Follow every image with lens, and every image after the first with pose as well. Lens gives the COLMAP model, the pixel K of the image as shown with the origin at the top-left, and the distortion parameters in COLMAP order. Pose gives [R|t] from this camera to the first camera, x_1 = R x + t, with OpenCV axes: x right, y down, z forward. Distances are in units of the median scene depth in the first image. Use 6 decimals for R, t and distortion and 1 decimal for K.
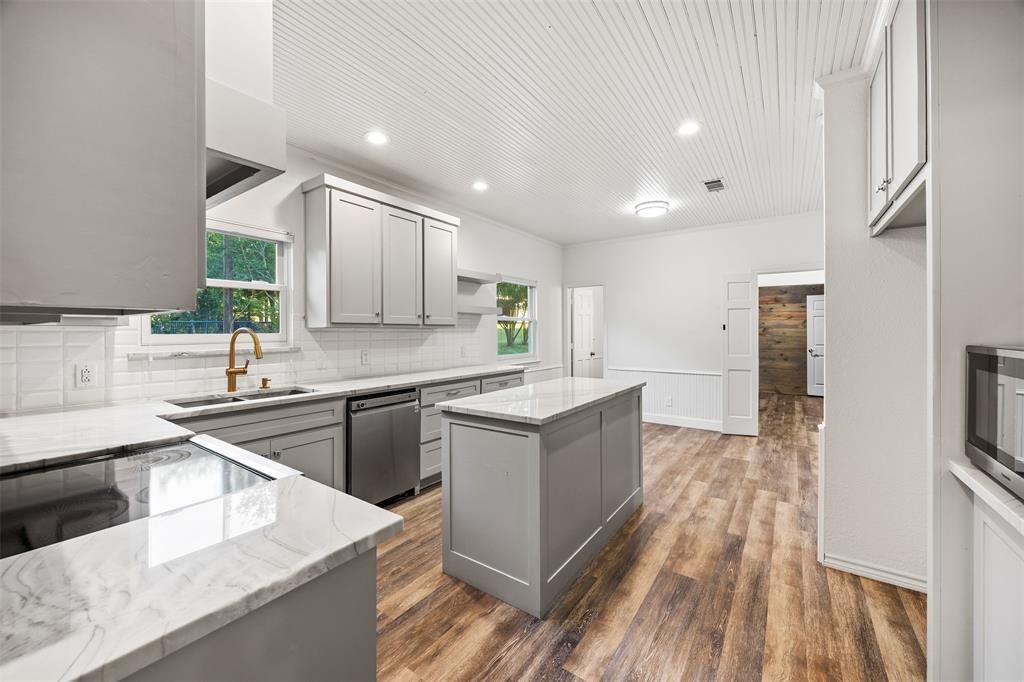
lens RADIAL K [[395.4, 0, 511.9], [0, 395.4, 332.6], [0, 0, 1]] dist [0.000539, 0.000060]
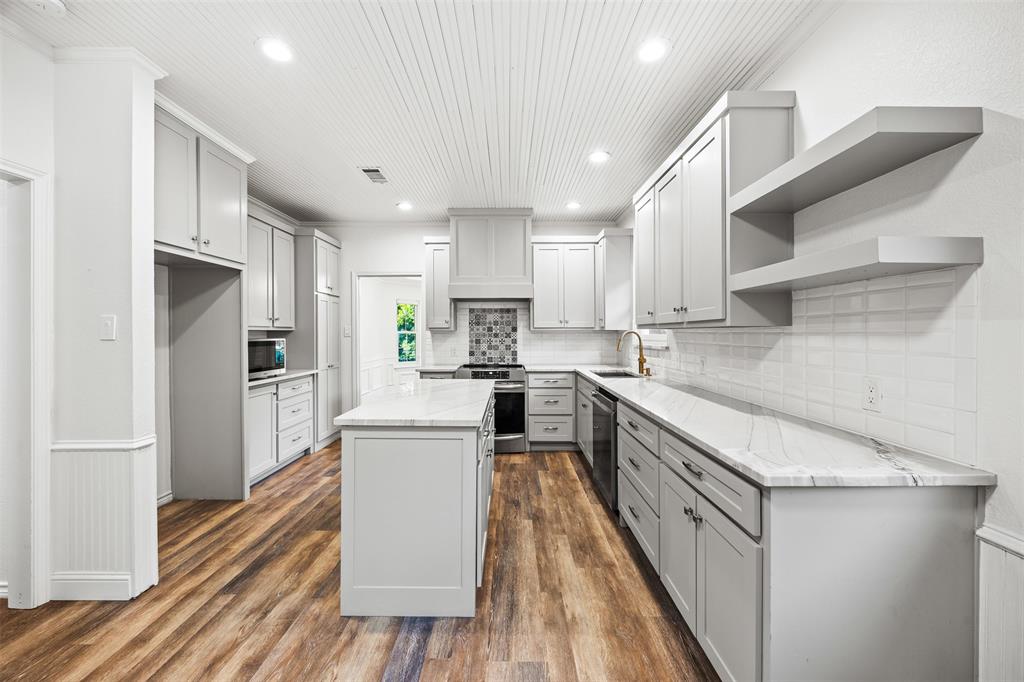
lens RADIAL K [[395.4, 0, 511.8], [0, 395.4, 335.7], [0, 0, 1]] dist [0.000539, 0.000060]
pose [[-0.817113, 0.004527, -0.576460, 0.309572], [-0.000474, 0.999964, 0.008525, -0.004065], [0.576478, 0.007239, -0.817081, 1.094828]]
